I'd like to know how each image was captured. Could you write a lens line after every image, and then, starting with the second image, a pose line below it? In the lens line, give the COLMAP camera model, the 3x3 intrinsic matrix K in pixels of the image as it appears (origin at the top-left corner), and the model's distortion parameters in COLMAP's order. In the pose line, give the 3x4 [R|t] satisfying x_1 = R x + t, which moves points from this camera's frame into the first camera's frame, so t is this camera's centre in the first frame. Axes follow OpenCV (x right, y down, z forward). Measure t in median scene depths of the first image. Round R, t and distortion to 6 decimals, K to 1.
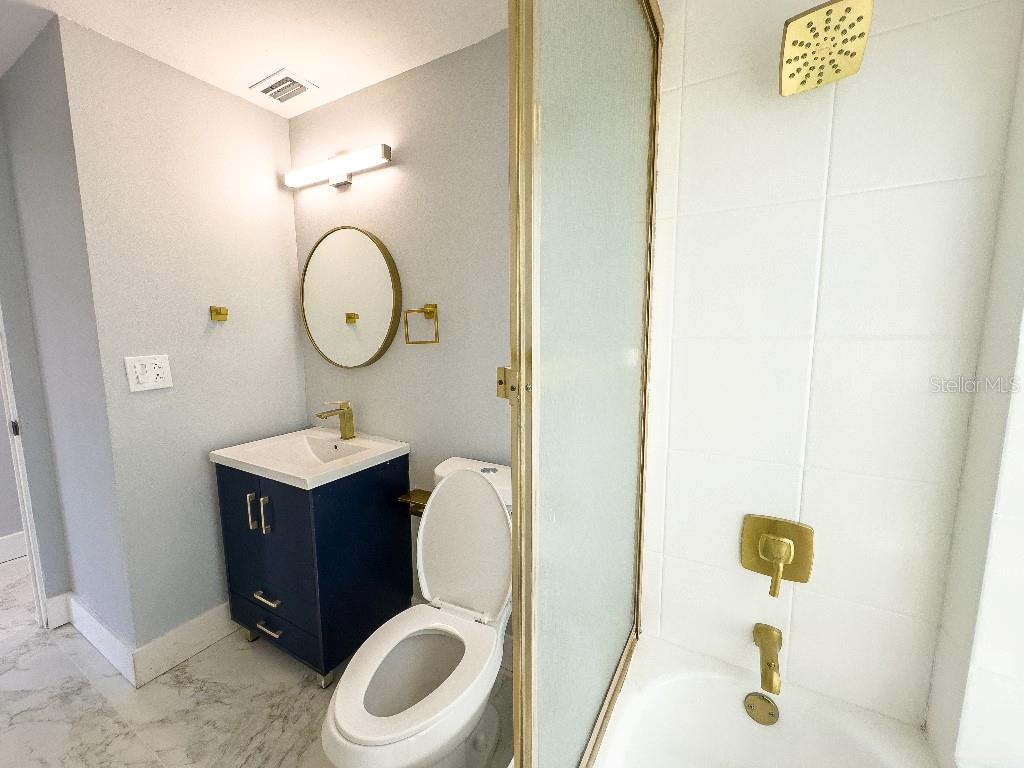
lens RADIAL K [[411.3, 0, 512.0], [0, 411.3, 384.0], [0, 0, 1]] dist [-0.000144, -0.000167]
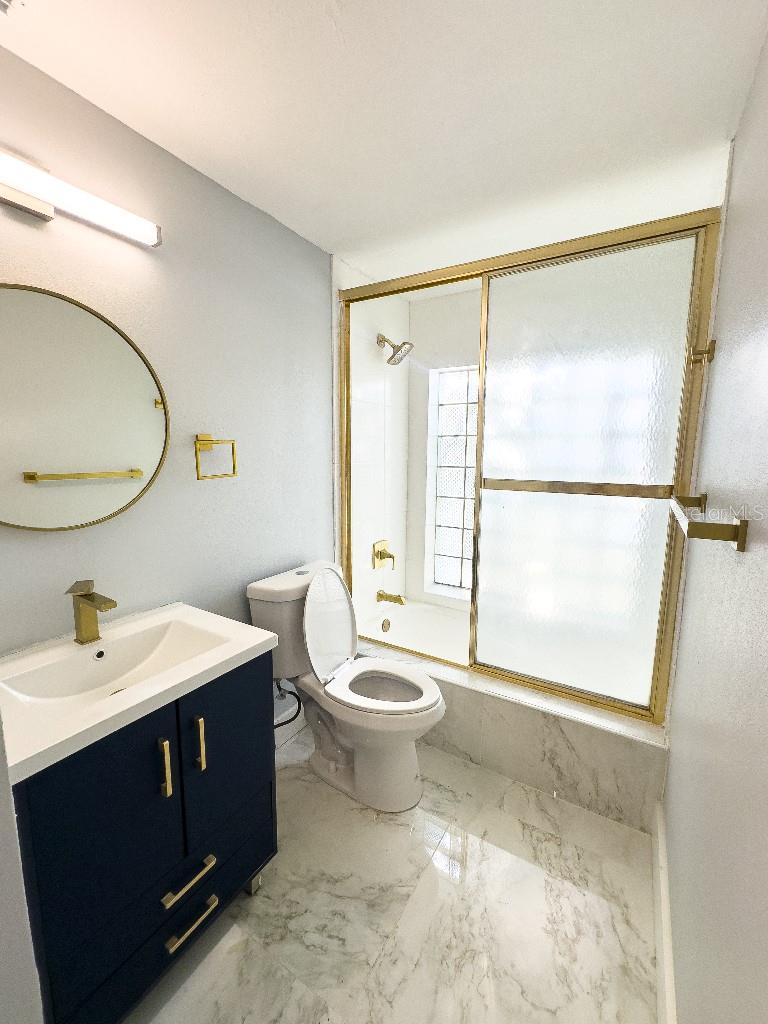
lens RADIAL K [[411.3, 0, 384.0], [0, 411.3, 512.0], [0, 0, 1]] dist [-0.000144, -0.000167]
pose [[0.043404, -0.139224, 0.989309, -1.156155], [0.120072, 0.983792, 0.133180, -0.102045], [-0.991816, 0.113008, 0.059417, 0.595602]]
